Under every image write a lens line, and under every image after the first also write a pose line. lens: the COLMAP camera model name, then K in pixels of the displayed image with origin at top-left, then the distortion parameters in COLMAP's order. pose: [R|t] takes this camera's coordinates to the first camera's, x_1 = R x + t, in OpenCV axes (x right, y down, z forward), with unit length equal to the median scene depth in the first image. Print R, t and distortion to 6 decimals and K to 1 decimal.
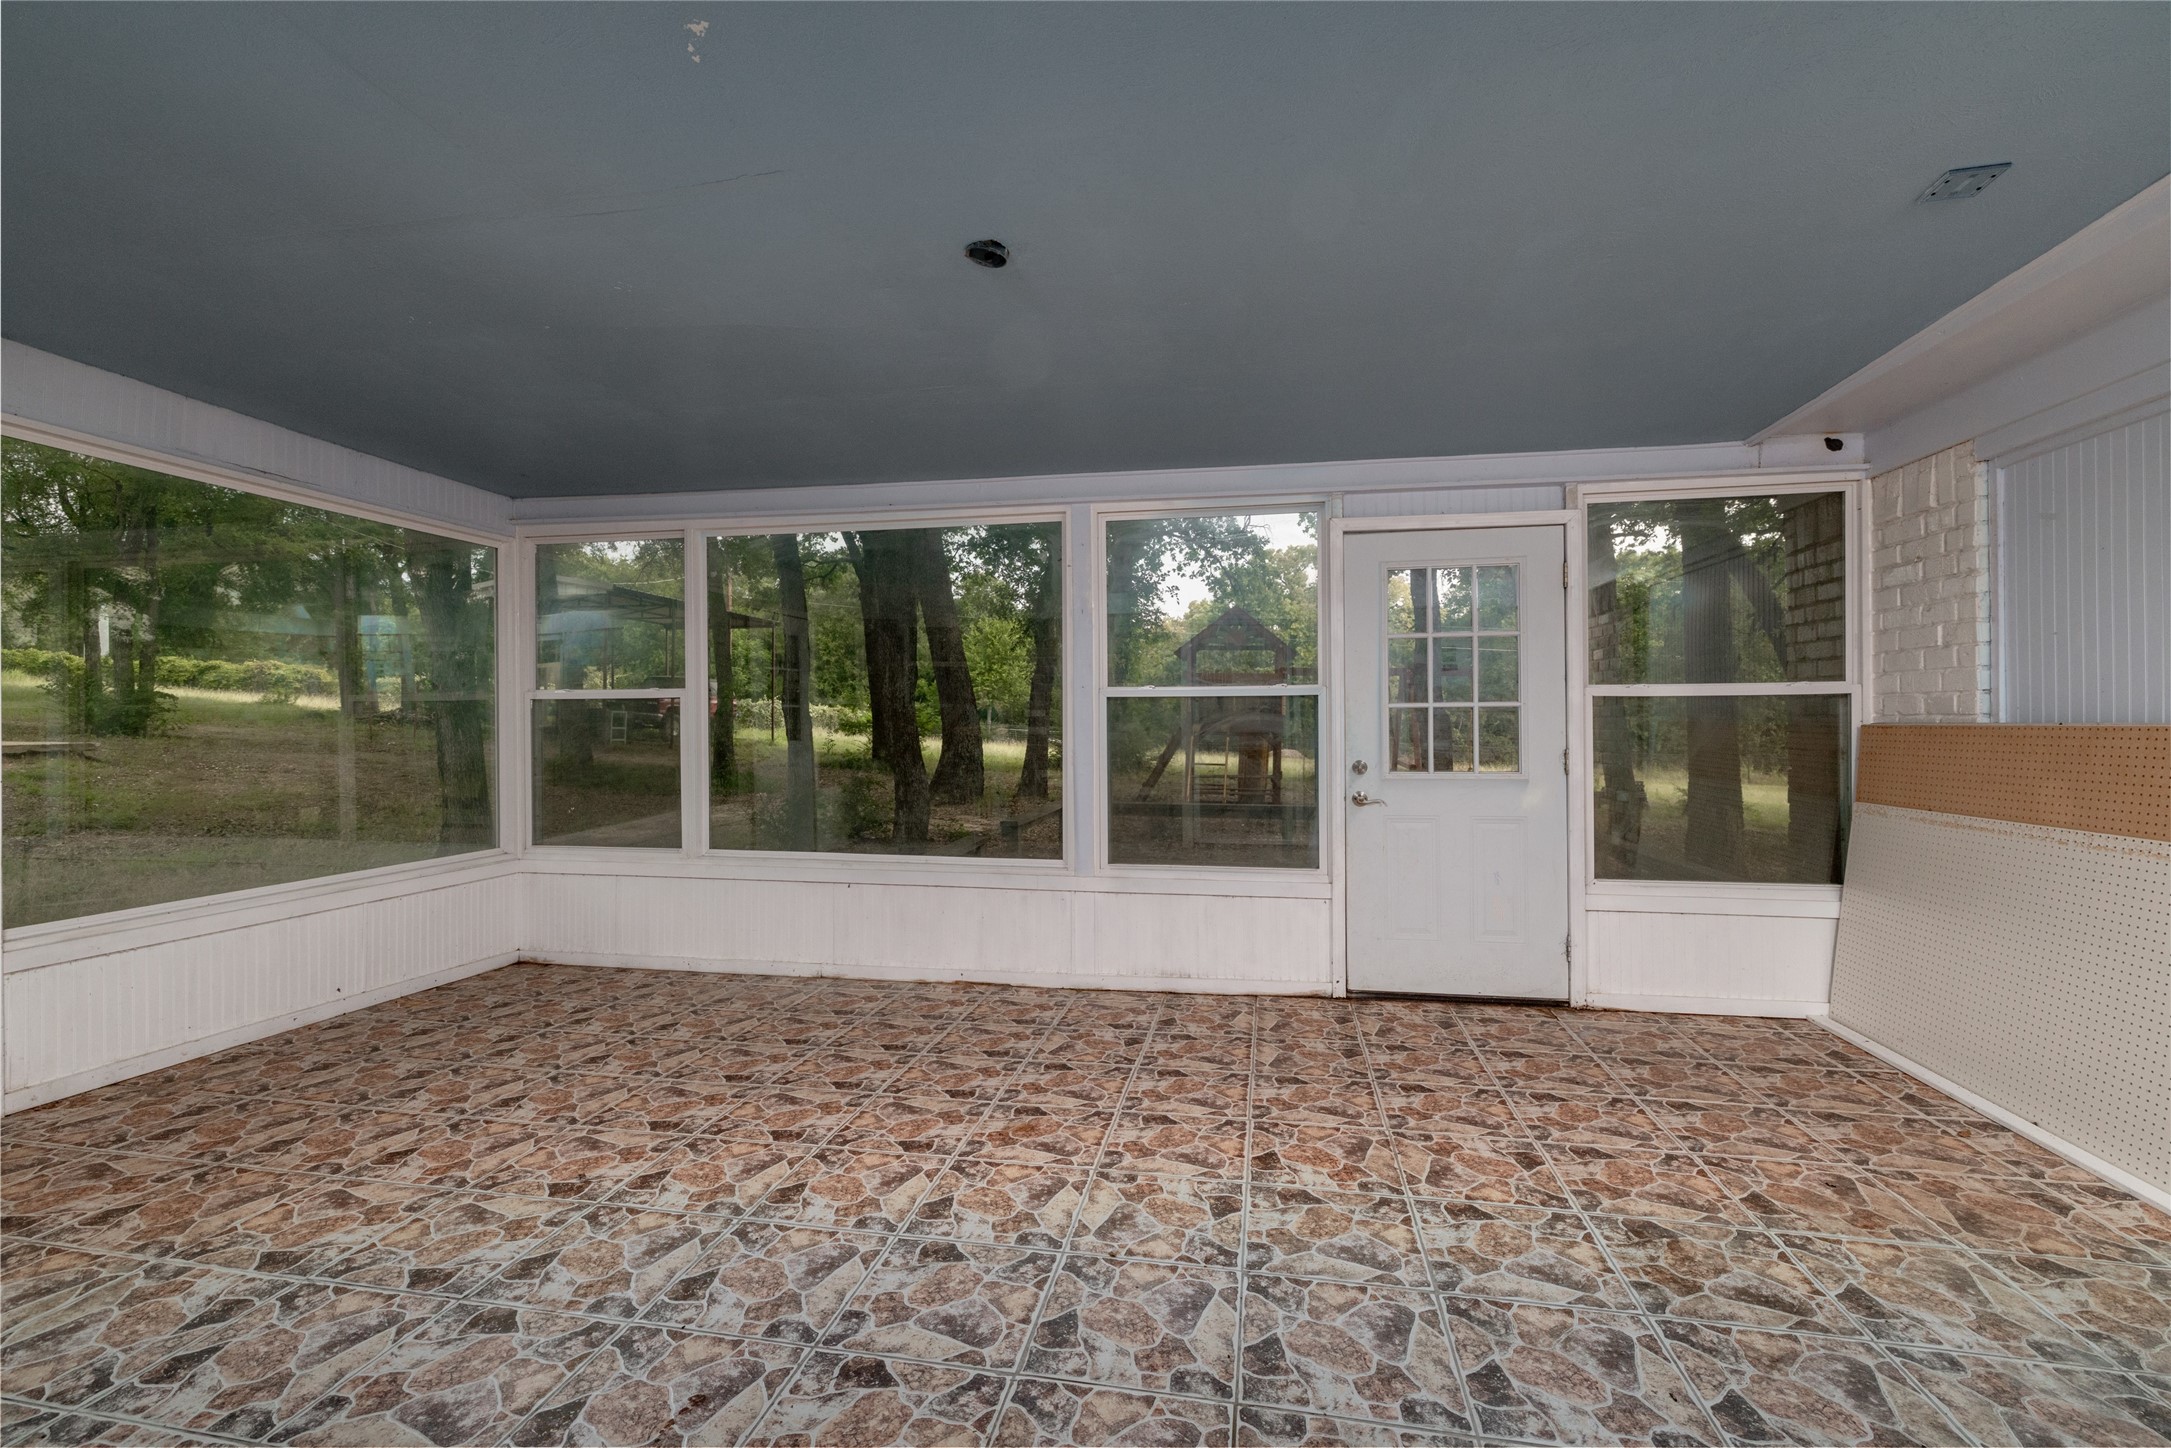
lens RADIAL K [[927.3, 0, 1080.5], [0, 927.3, 718.8], [0, 0, 1]] dist [-0.003765, 0.002273]
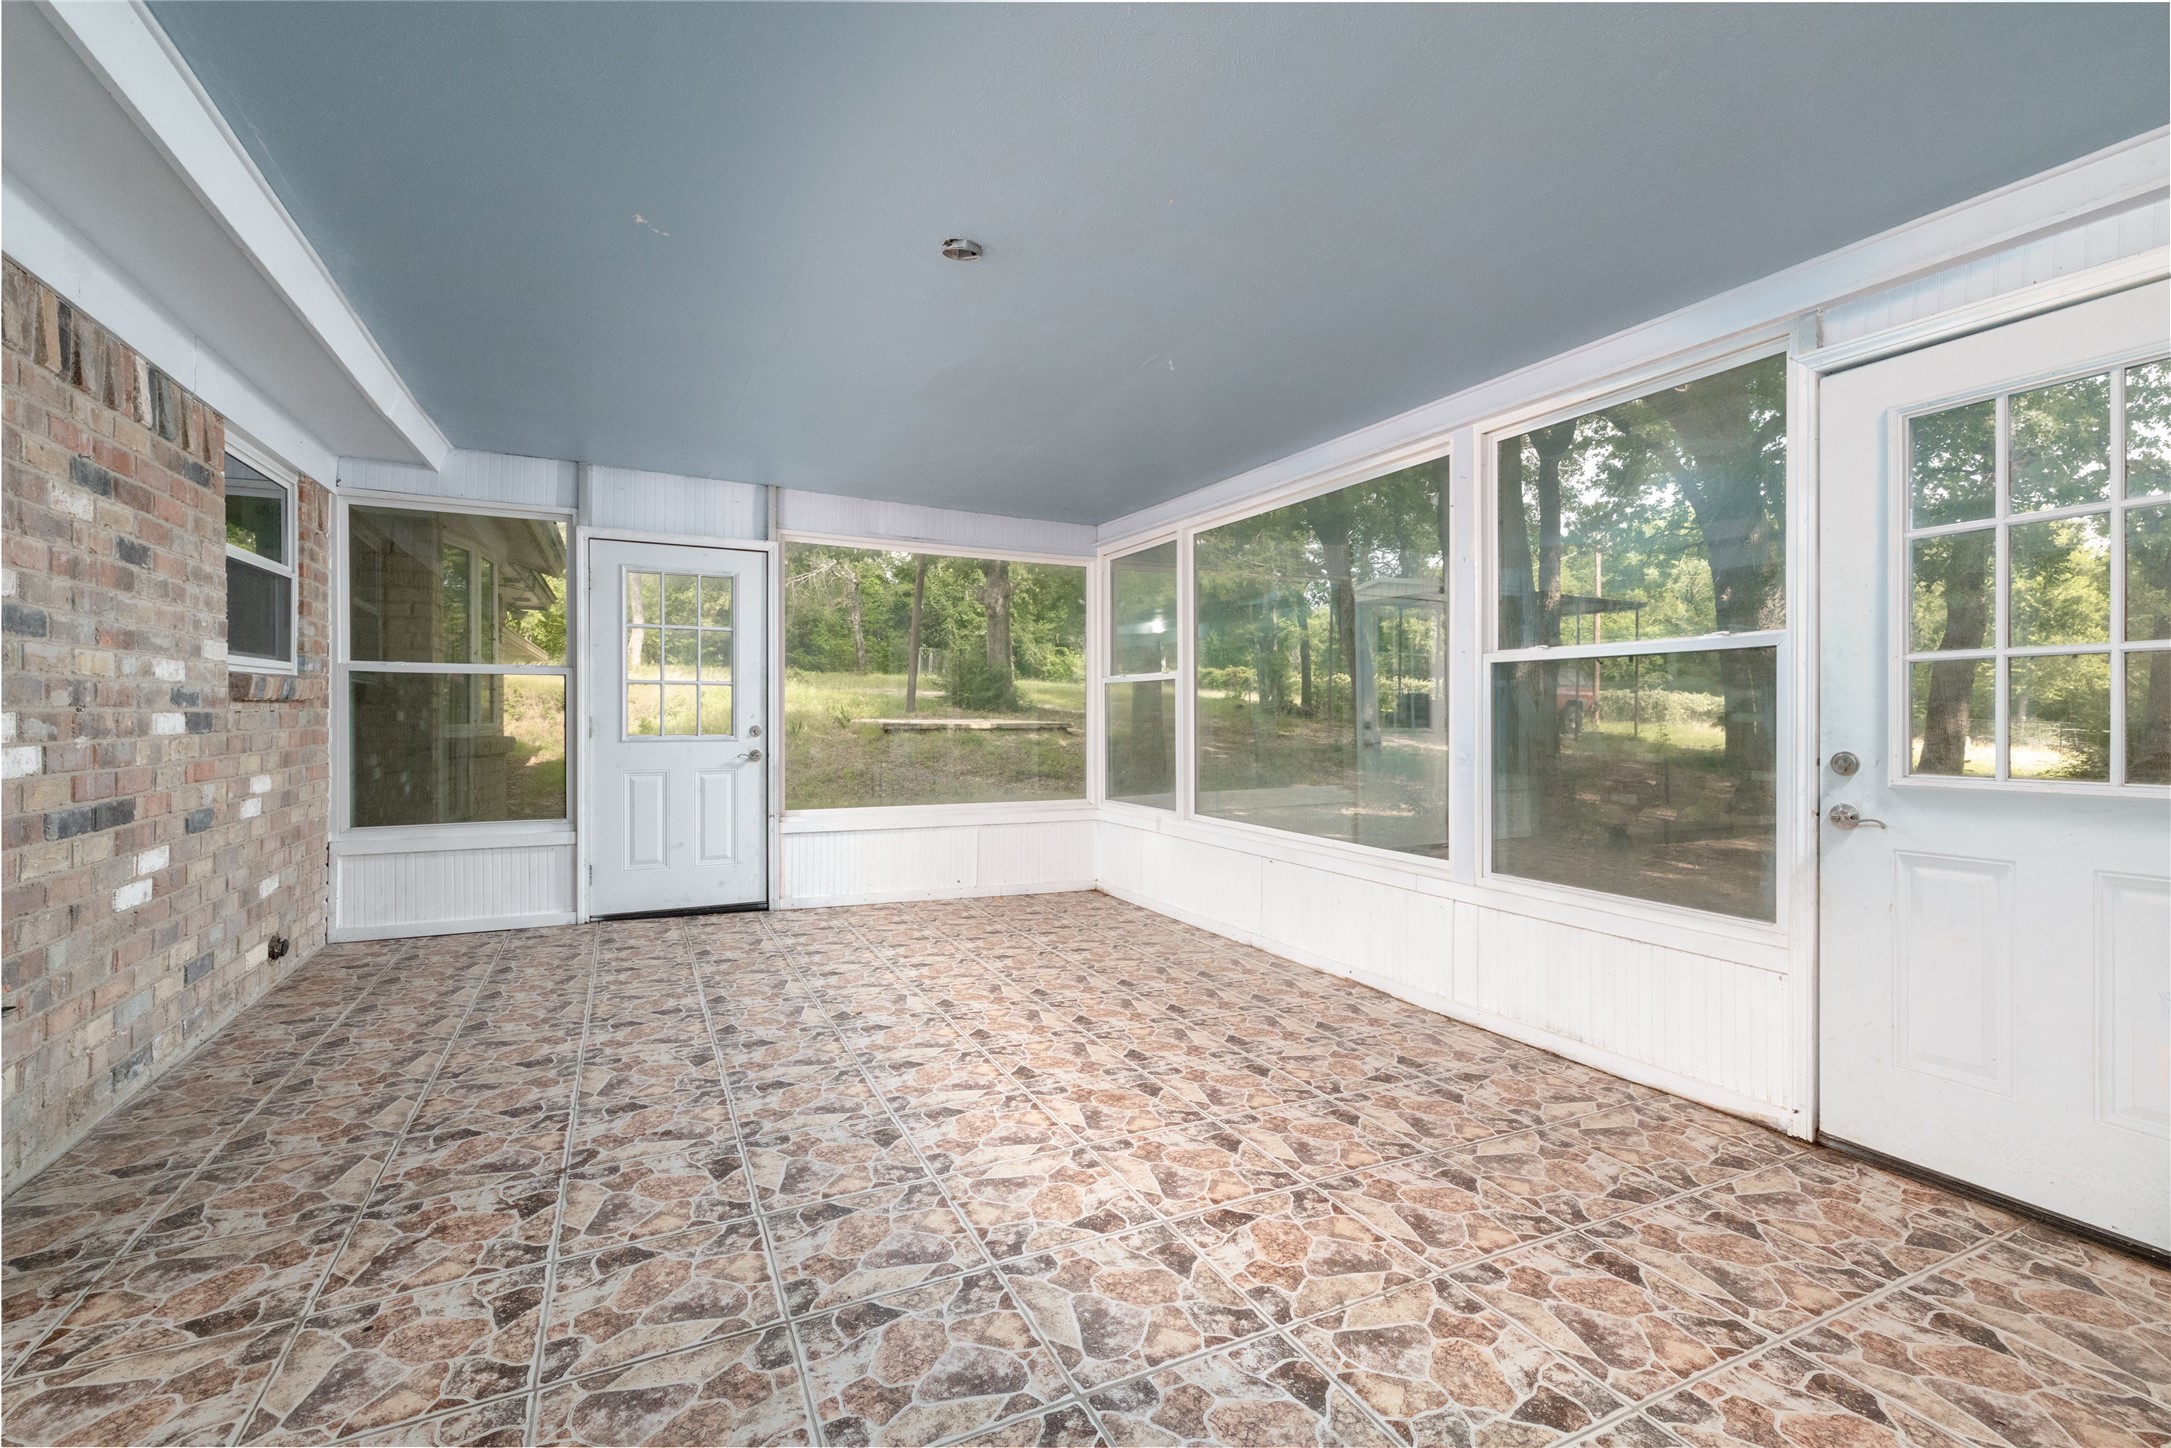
lens RADIAL K [[927.3, 0, 1080.5], [0, 927.3, 718.8], [0, 0, 1]] dist [-0.003765, 0.002273]
pose [[0.604013, 0.007913, -0.796935, 0.651452], [-0.002859, 0.999966, 0.007763, 0.028381], [0.796969, -0.002411, 0.604015, 0.346467]]
